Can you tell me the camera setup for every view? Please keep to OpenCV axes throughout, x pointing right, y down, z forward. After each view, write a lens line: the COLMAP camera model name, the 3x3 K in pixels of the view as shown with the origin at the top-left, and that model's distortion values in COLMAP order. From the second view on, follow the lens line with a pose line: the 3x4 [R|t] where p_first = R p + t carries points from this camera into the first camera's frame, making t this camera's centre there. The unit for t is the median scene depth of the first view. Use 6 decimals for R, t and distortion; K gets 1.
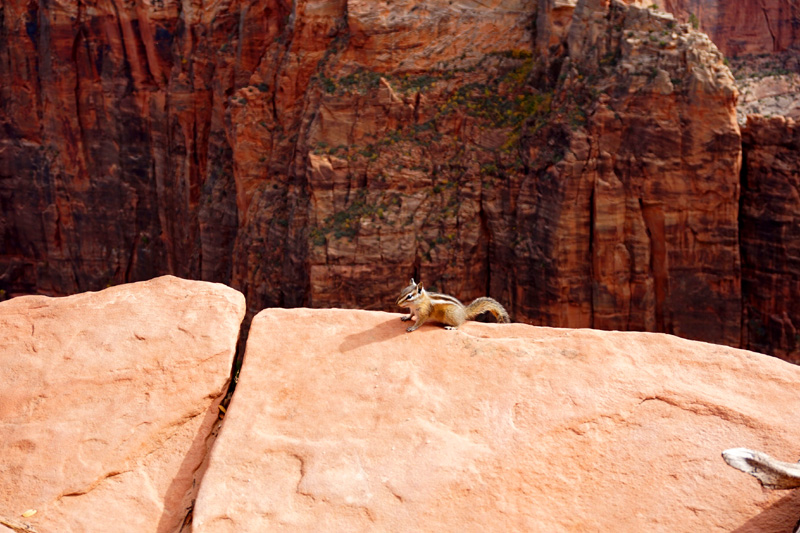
lens RADIAL K [[977.0, 0, 399.7], [0, 977.0, 265.6], [0, 0, 1]] dist [0.027428, 0.000000]
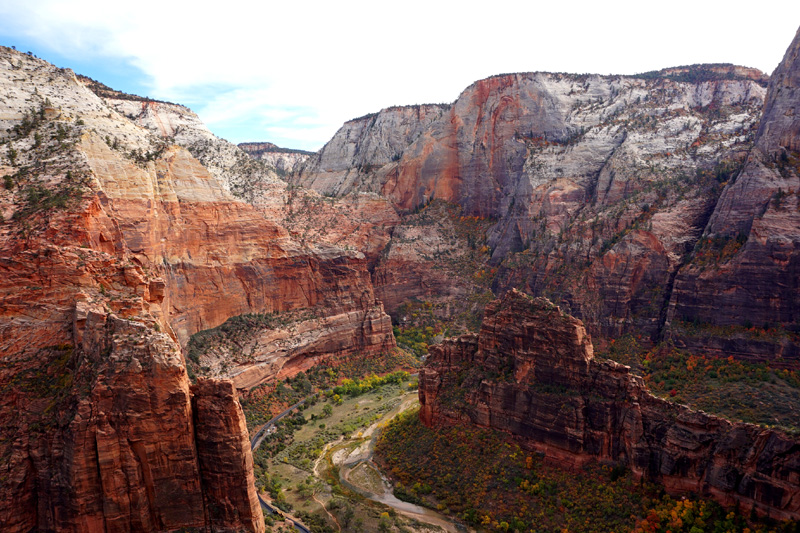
lens RADIAL K [[552.5, 0, 398.9], [0, 552.5, 267.3], [0, 0, 1]] dist [-0.039062, 0.039435]
pose [[0.921835, -0.037069, 0.385805, 0.312973], [0.131972, 0.965955, -0.222520, -0.079818], [-0.364421, 0.256042, 0.895343, -0.023075]]
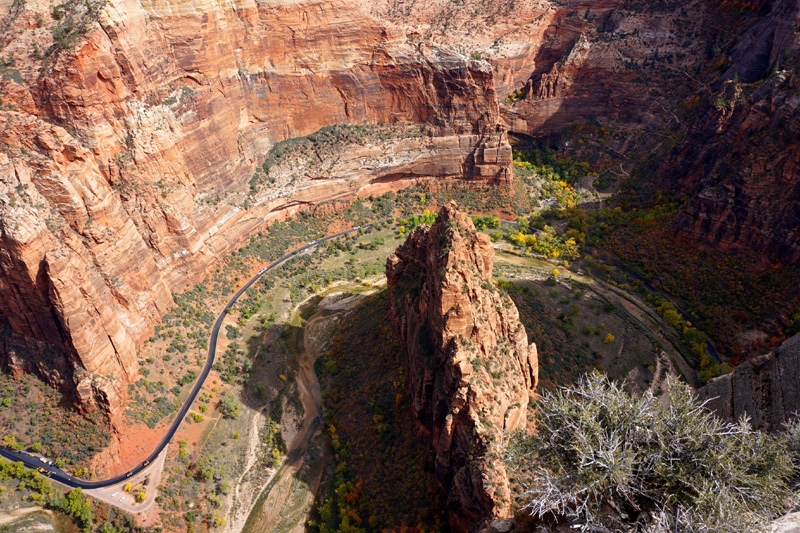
lens RADIAL K [[552.5, 0, 399.3], [0, 552.5, 267.6], [0, 0, 1]] dist [-0.039062, 0.039435]
pose [[0.964171, 0.135739, -0.227924, 0.852419], [-0.078884, 0.967014, 0.242202, -0.274802], [0.253281, -0.215544, 0.943074, 0.034592]]
